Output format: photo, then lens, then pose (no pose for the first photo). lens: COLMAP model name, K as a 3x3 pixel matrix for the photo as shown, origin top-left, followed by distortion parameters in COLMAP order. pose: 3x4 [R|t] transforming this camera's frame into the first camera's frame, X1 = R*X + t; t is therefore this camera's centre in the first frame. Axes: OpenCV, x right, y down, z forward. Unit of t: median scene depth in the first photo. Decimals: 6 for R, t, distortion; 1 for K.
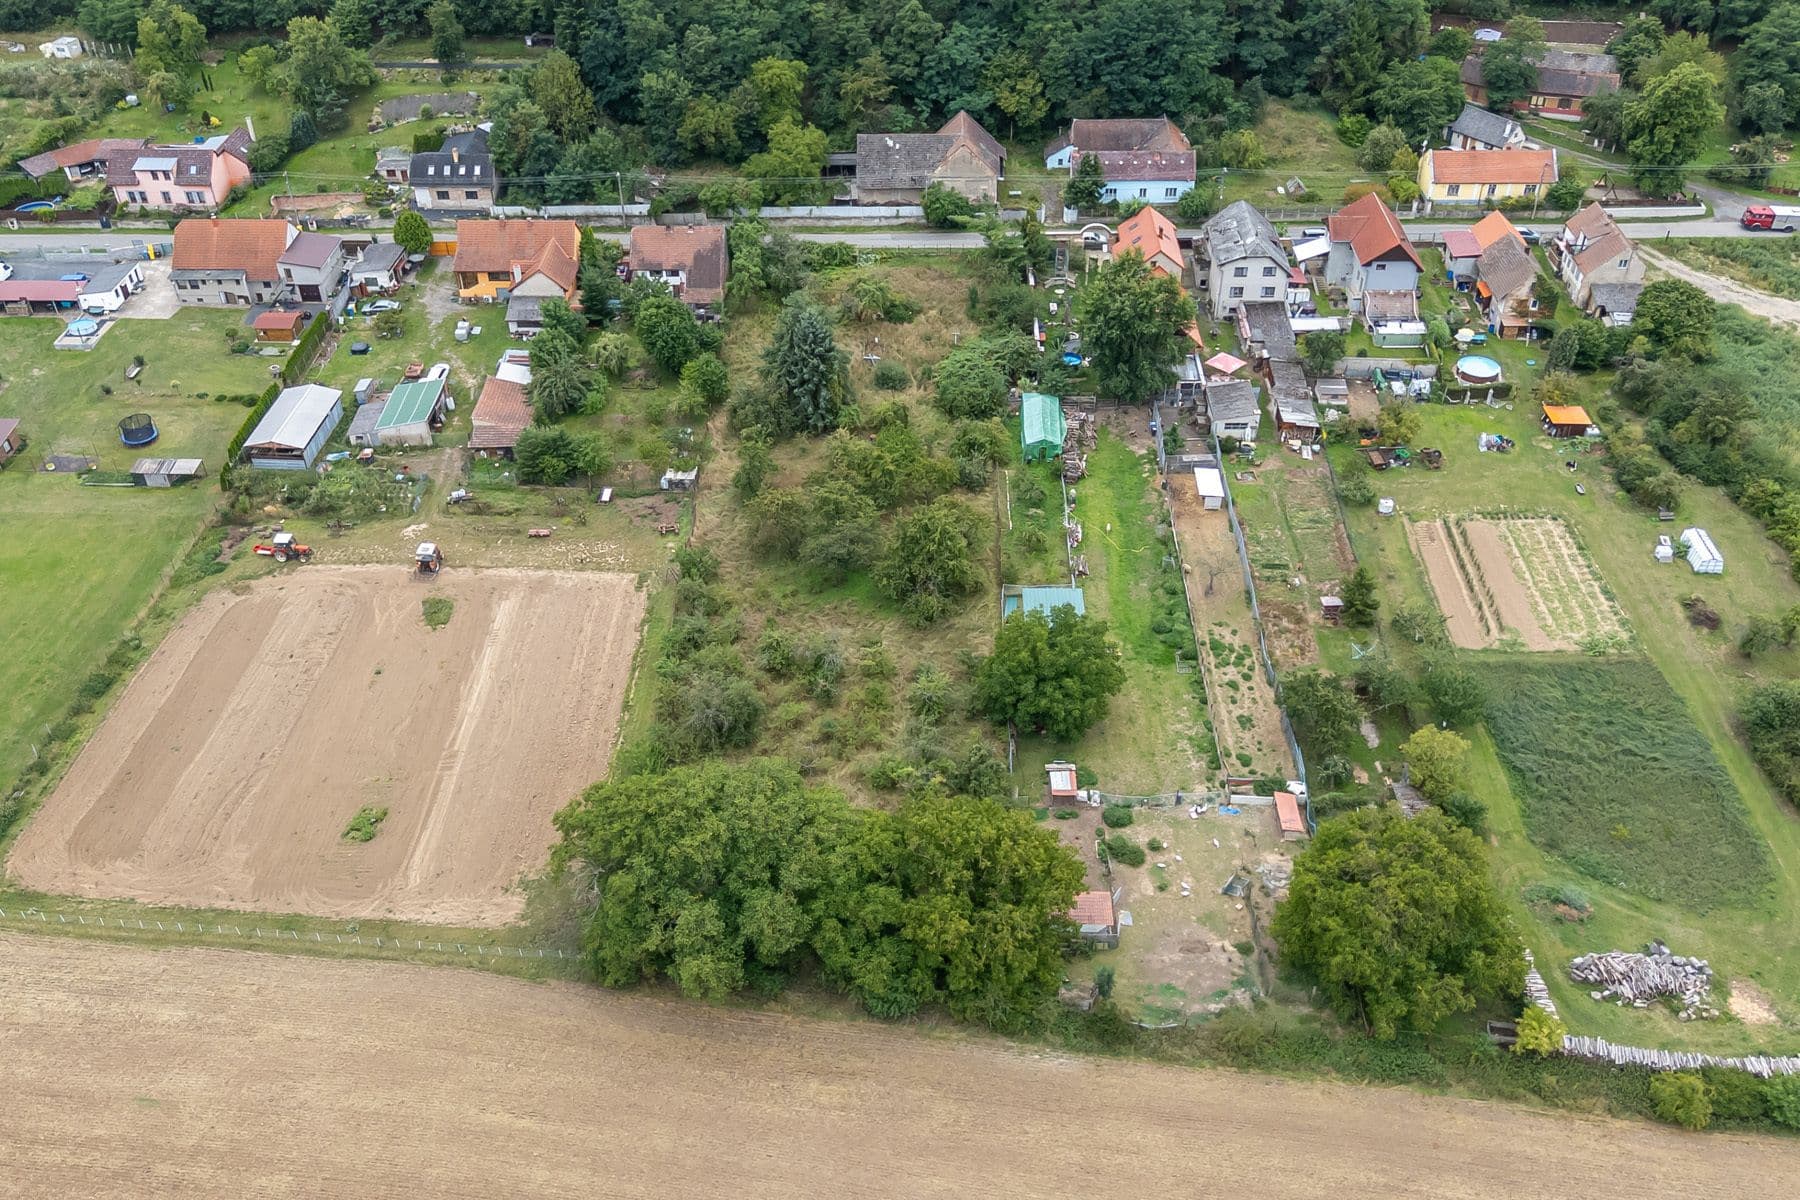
lens RADIAL K [[1574.3, 0, 900.0], [0, 1574.3, 600.0], [0, 0, 1]] dist [0.085625, -0.091845]
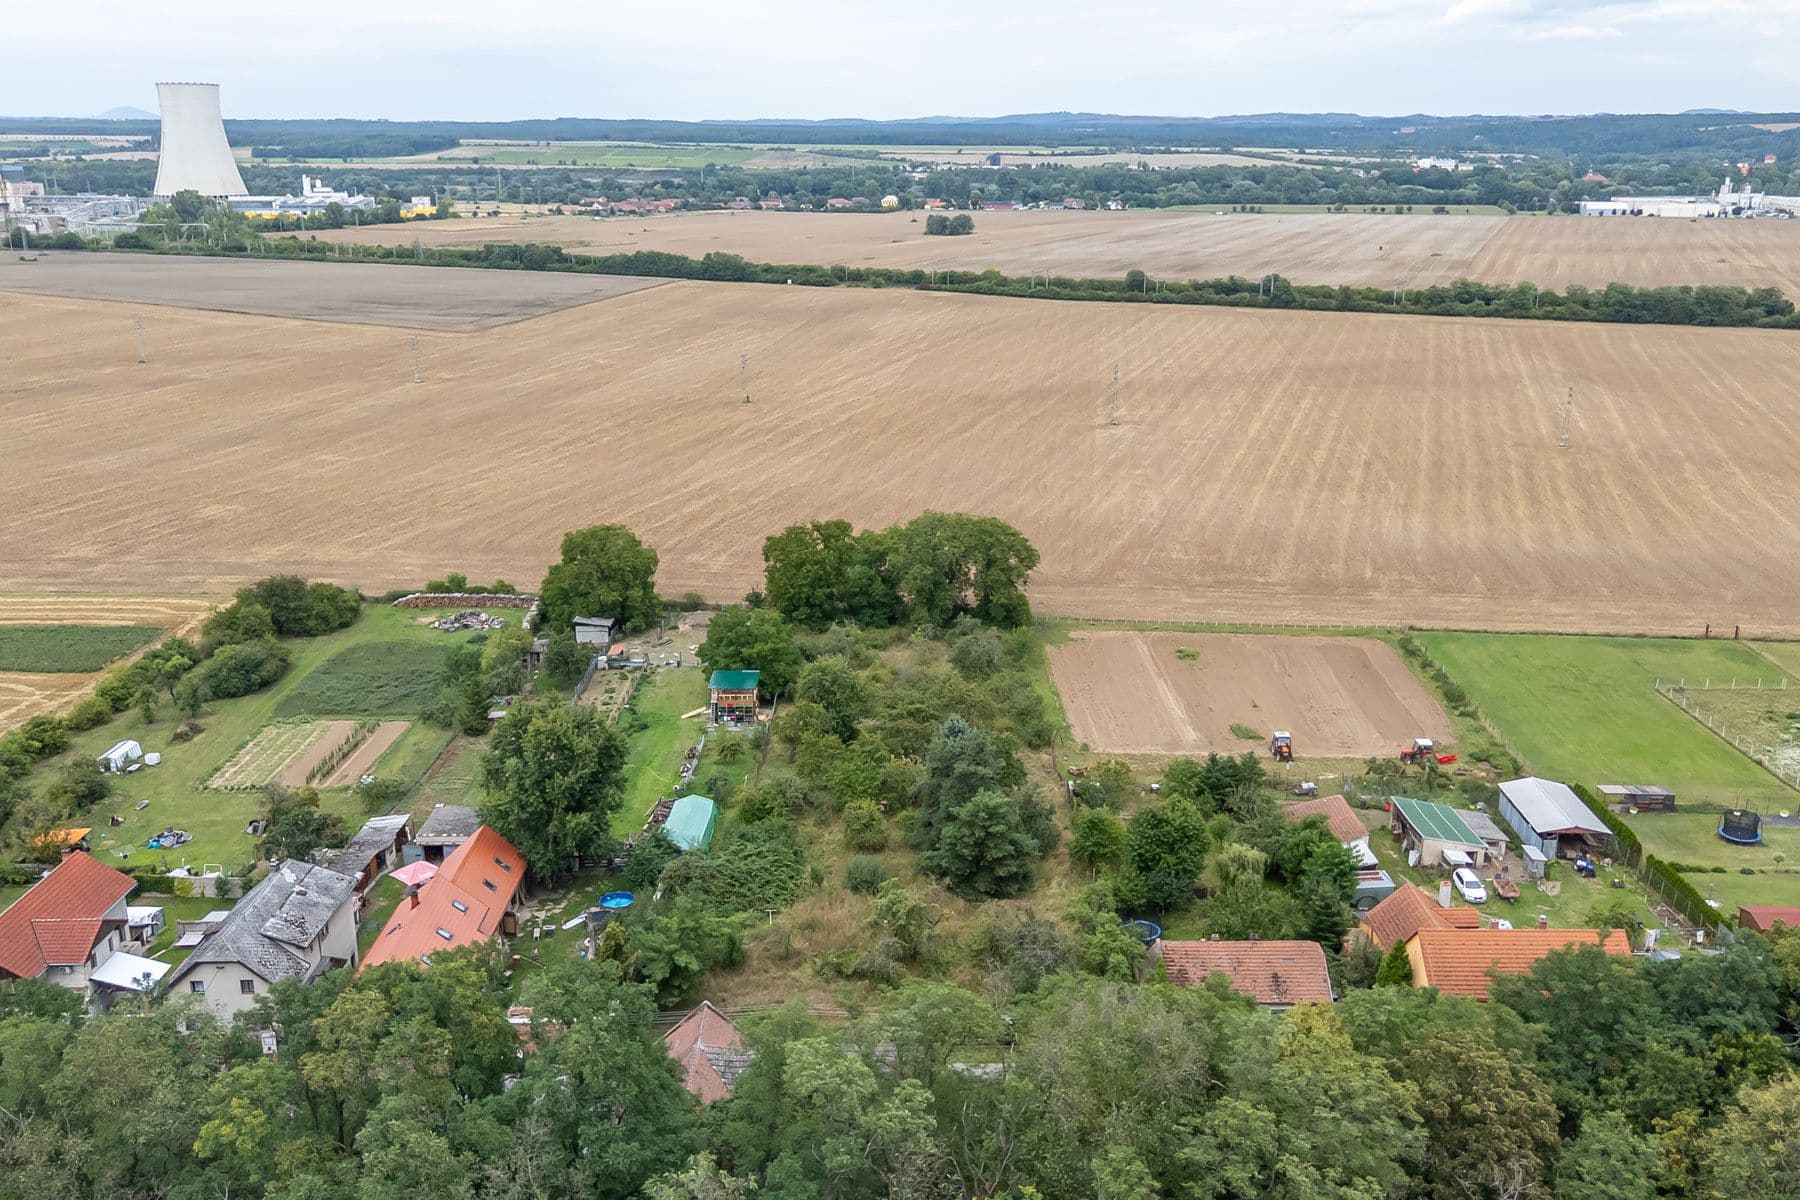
lens RADIAL K [[1571.4, 0, 900.0], [0, 1571.4, 600.0], [0, 0, 1]] dist [0.107863, -0.150876]
pose [[-0.999718, 0.014545, -0.018749, -0.011284], [-0.006417, 0.594971, 0.803722, -0.914951], [0.022845, 0.803616, -0.594710, 1.479943]]
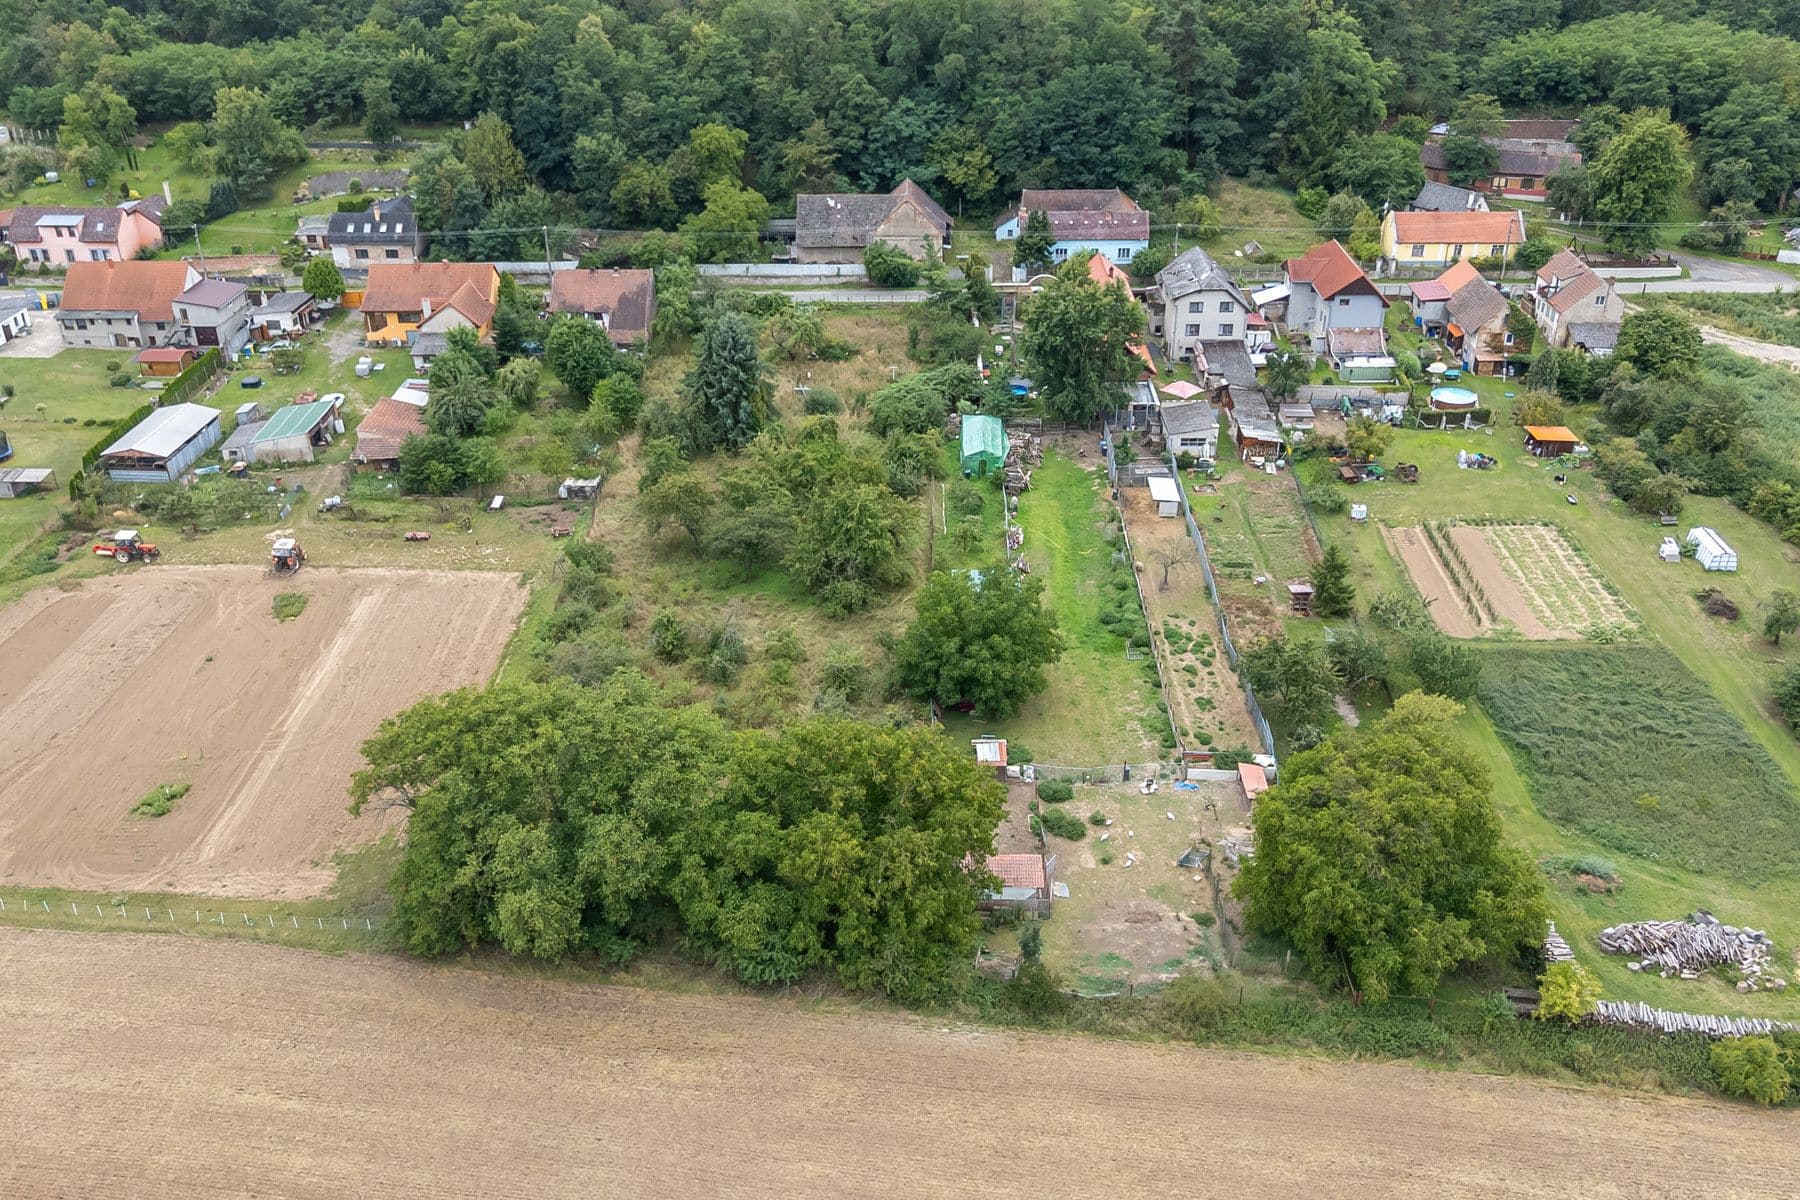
lens RADIAL K [[1578.6, 0, 900.0], [0, 1578.6, 600.0], [0, 0, 1]] dist [0.069881, -0.060576]
pose [[0.999976, 0.002771, 0.006403, 0.038023], [-0.001690, 0.986618, -0.163040, 0.135209], [-0.006769, 0.163025, 0.986599, 0.114096]]
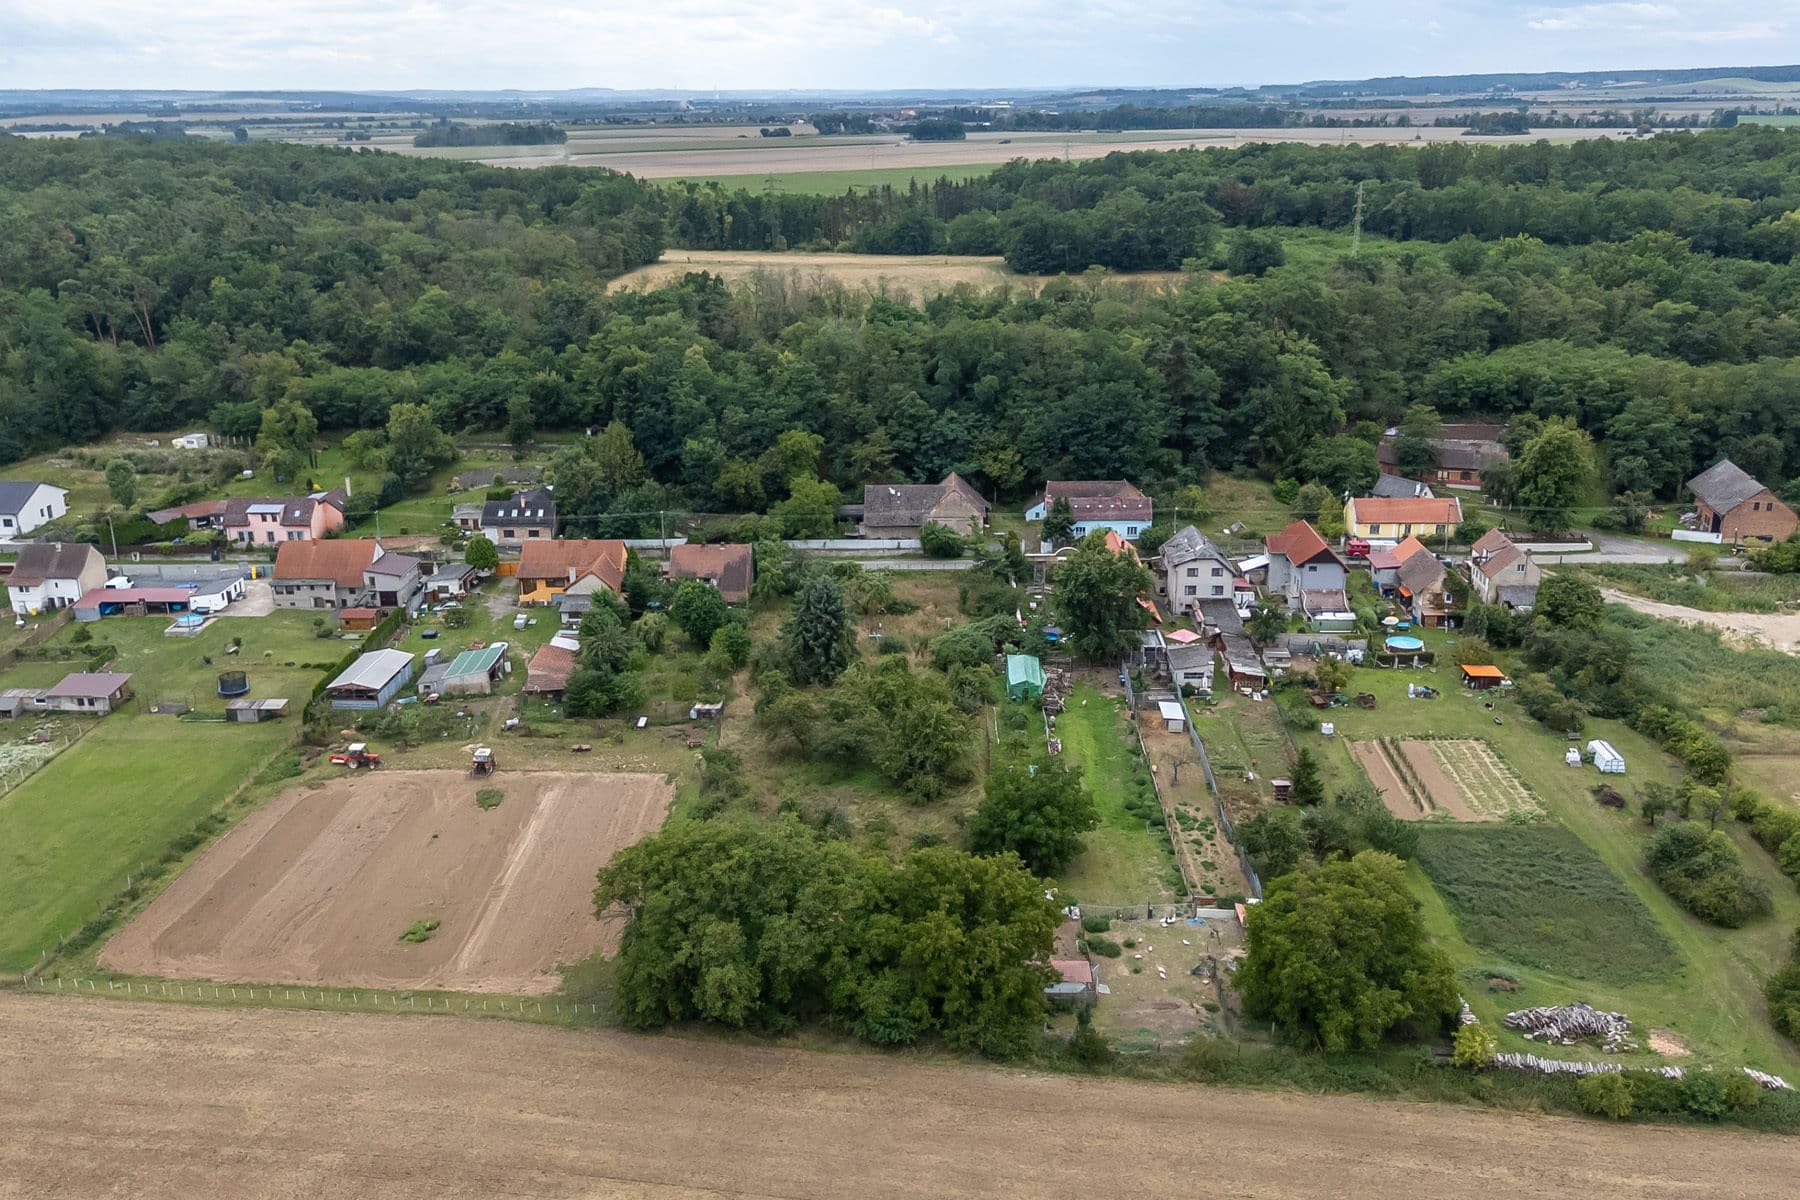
lens RADIAL K [[1574.3, 0, 900.0], [0, 1574.3, 600.0], [0, 0, 1]] dist [0.085625, -0.091845]
pose [[0.999997, 0.002410, -0.000033, -0.000547], [-0.002283, 0.942588, -0.333951, 0.228498], [-0.000773, 0.333950, 0.942590, -0.099303]]
